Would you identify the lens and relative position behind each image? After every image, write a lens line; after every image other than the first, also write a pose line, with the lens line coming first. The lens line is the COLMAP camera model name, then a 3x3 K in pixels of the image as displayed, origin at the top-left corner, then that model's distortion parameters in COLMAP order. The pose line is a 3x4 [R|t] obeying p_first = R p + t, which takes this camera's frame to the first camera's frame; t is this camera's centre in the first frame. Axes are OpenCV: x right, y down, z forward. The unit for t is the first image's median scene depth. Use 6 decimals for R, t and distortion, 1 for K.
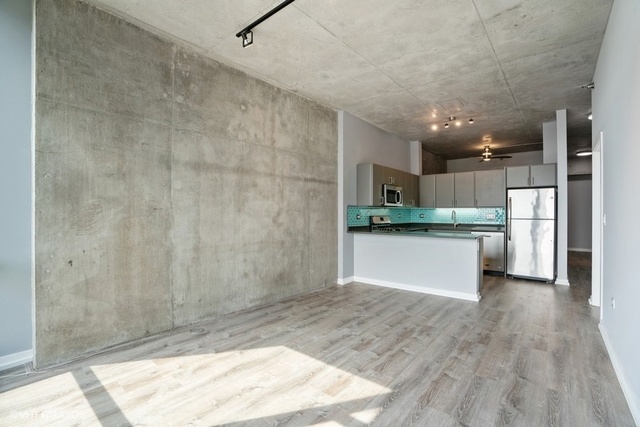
lens RADIAL K [[294.7, 0, 320.0], [0, 294.7, 213.5], [0, 0, 1]] dist [-0.038798, 0.000268]
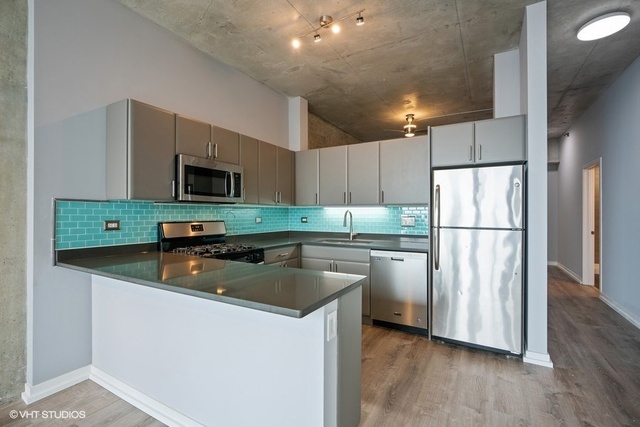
lens RADIAL K [[295.1, 0, 320.0], [0, 295.1, 213.5], [0, 0, 1]] dist [-0.019359, 0.000015]
pose [[0.985146, -0.001257, 0.171715, 0.375790], [0.001421, 0.999999, -0.000831, -0.005982], [-0.171714, 0.001063, 0.985146, 0.544021]]
